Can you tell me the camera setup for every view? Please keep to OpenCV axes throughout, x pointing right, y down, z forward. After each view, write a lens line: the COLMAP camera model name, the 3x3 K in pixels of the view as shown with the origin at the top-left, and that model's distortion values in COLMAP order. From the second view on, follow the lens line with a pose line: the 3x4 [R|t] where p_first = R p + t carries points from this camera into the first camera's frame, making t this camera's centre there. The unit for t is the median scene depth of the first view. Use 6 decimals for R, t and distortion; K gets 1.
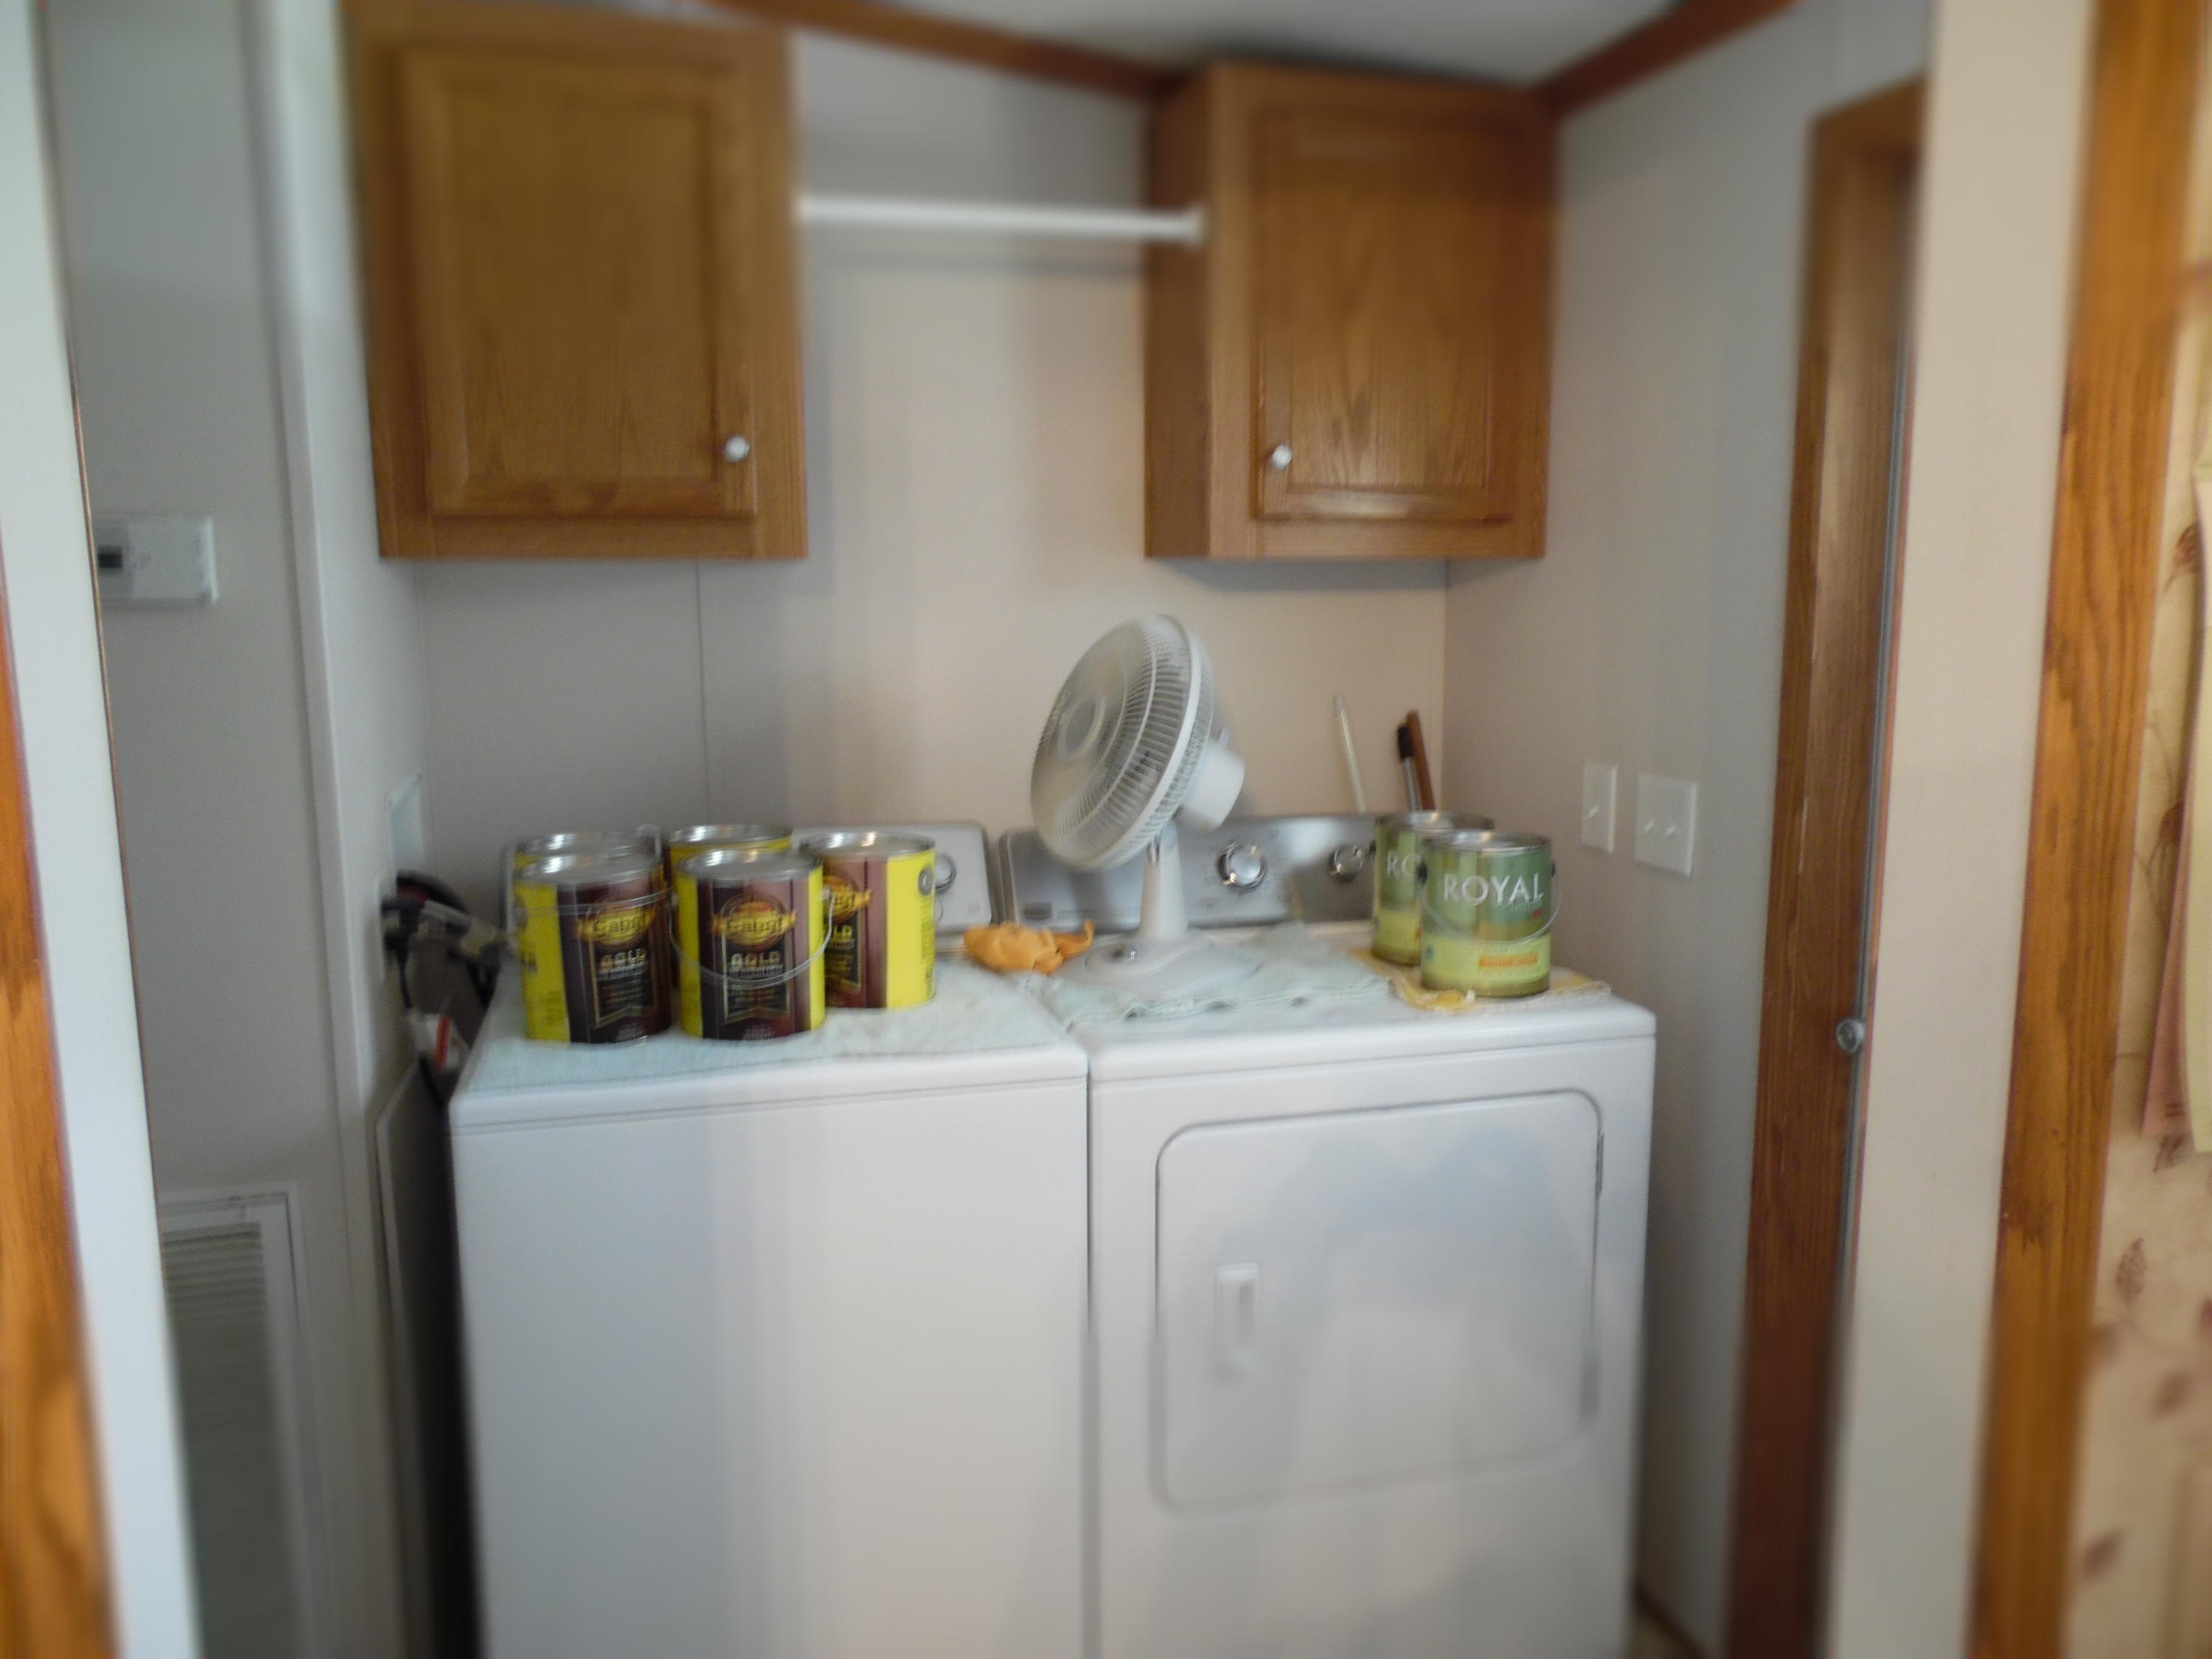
lens RADIAL K [[1678.5, 0, 1106.0], [0, 1678.5, 829.5], [0, 0, 1]] dist [-0.074600, 0.118952]
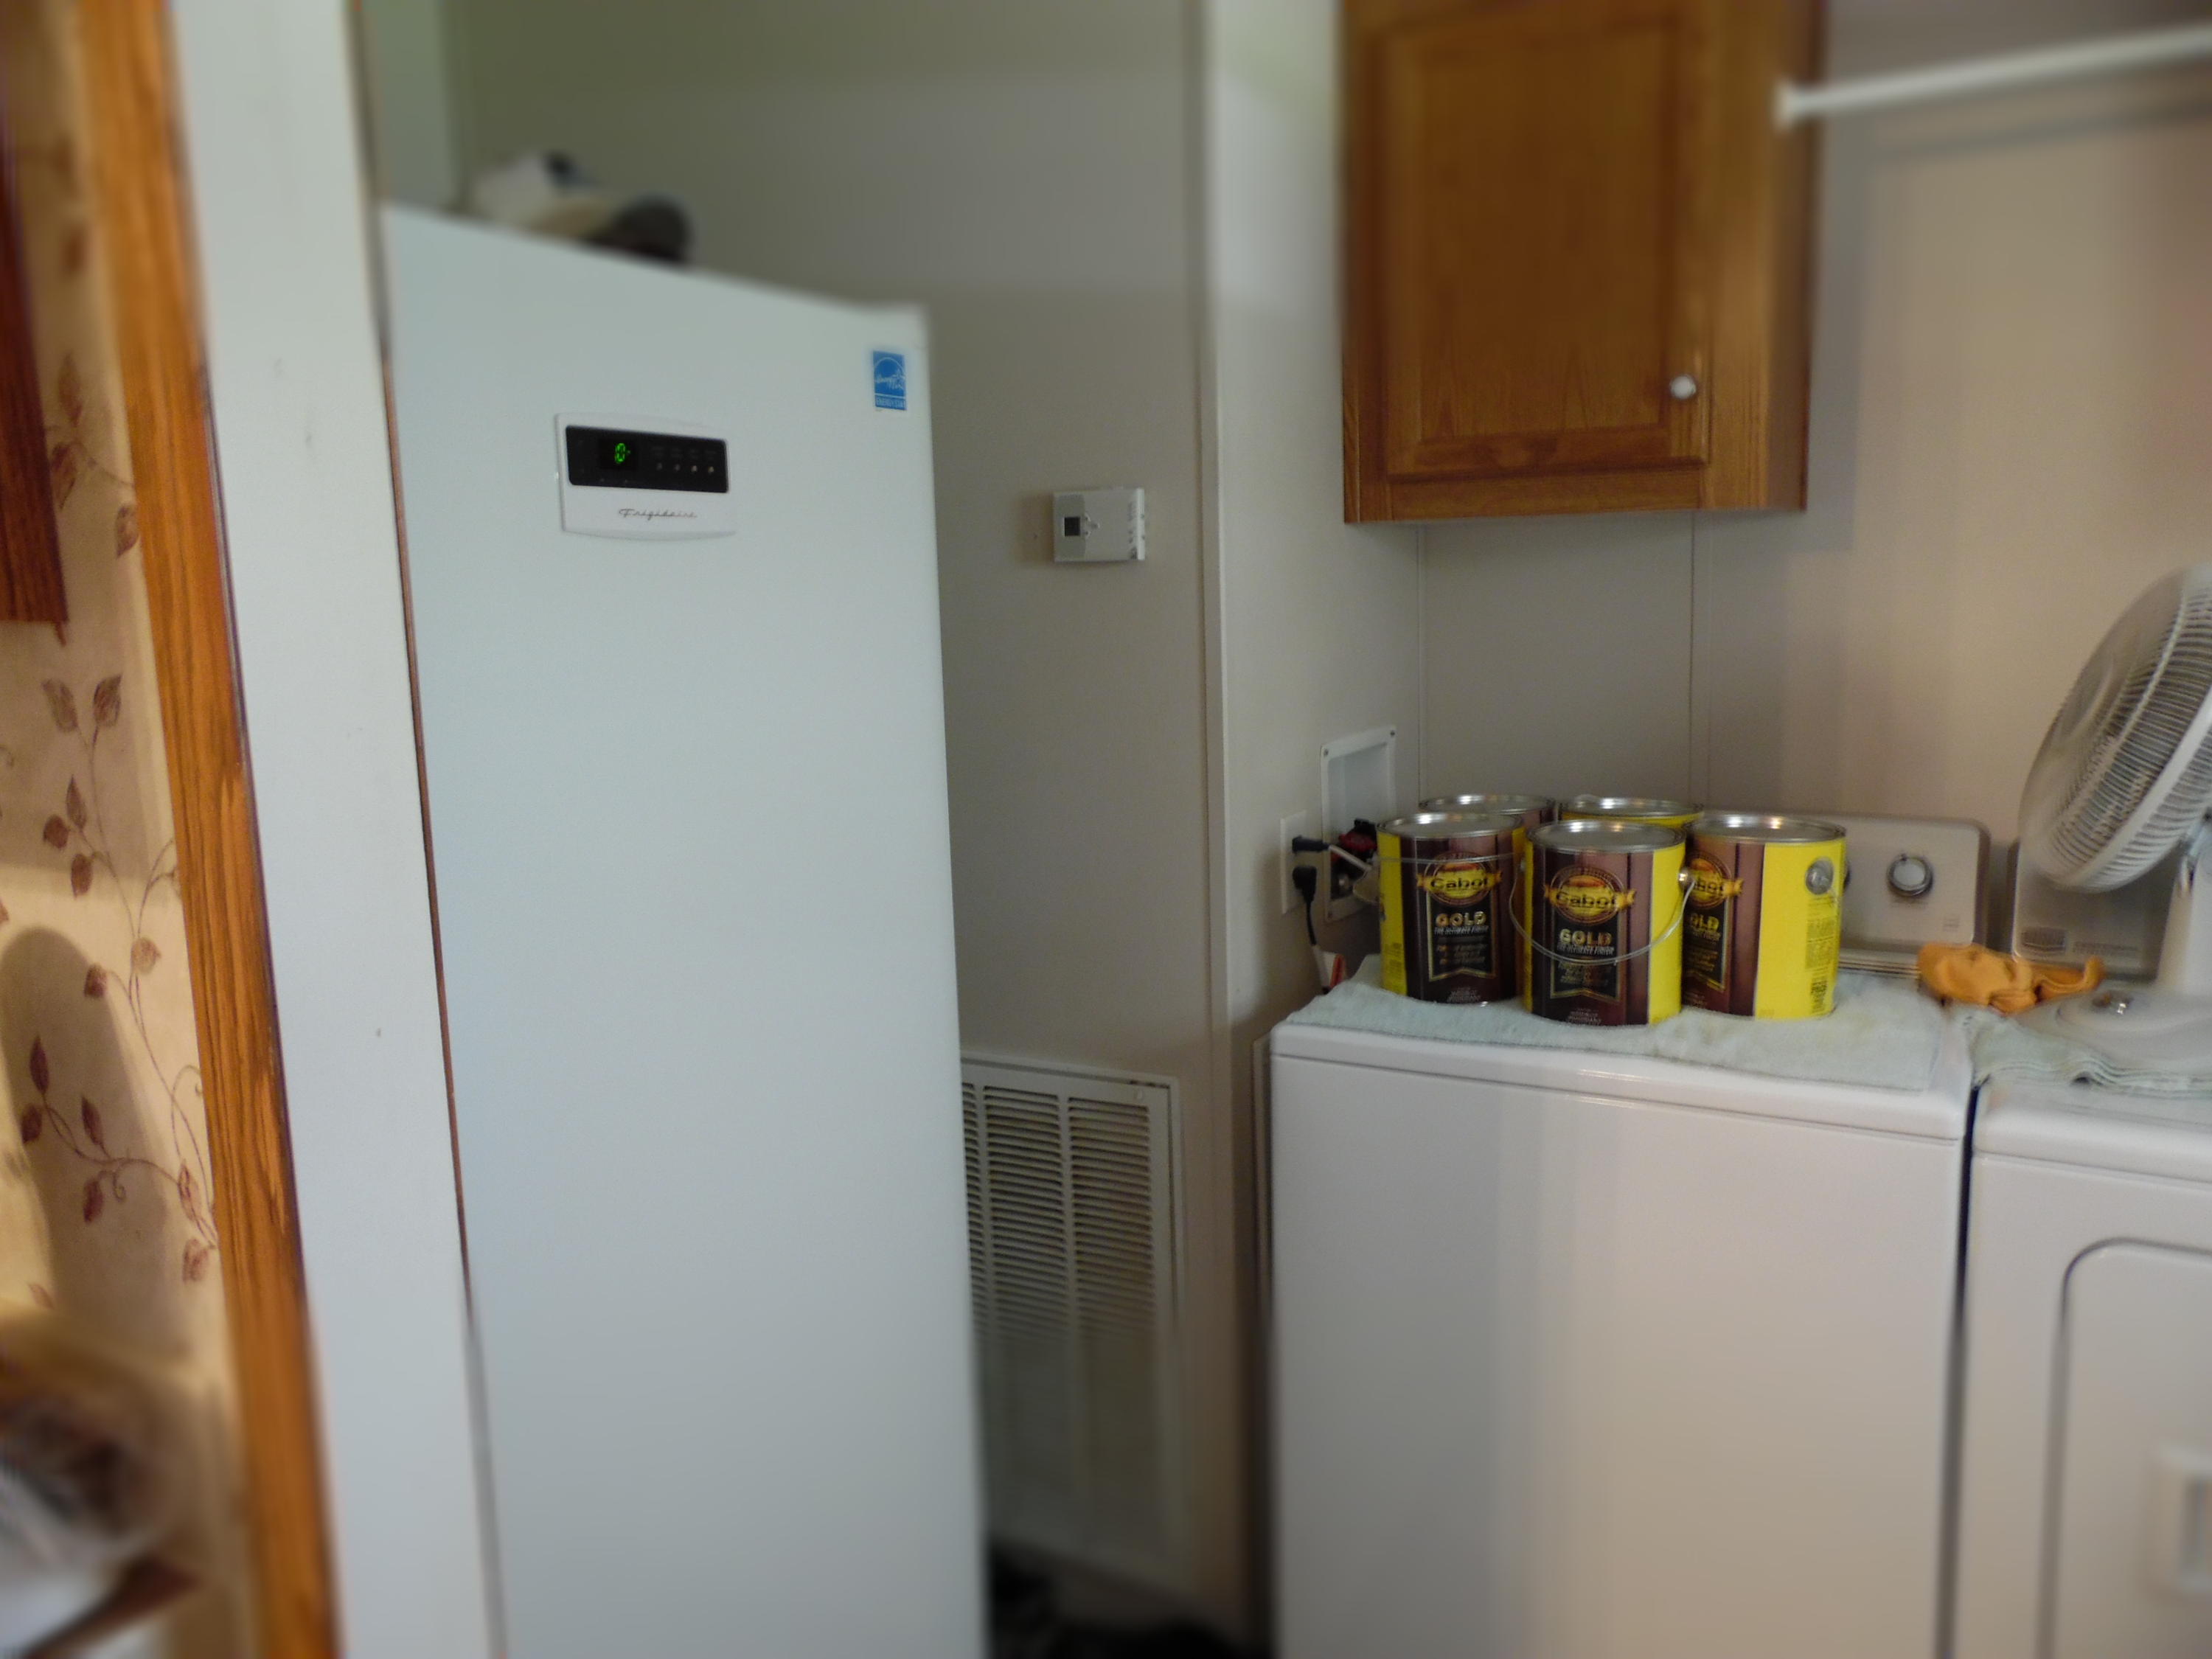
lens RADIAL K [[1670.2, 0, 1106.0], [0, 1670.2, 829.5], [0, 0, 1]] dist [-0.039590, 0.085823]
pose [[0.693123, 0.087109, -0.715537, 0.255534], [-0.084705, 0.995636, 0.039156, 0.004822], [0.715825, 0.033470, 0.697477, 0.157116]]
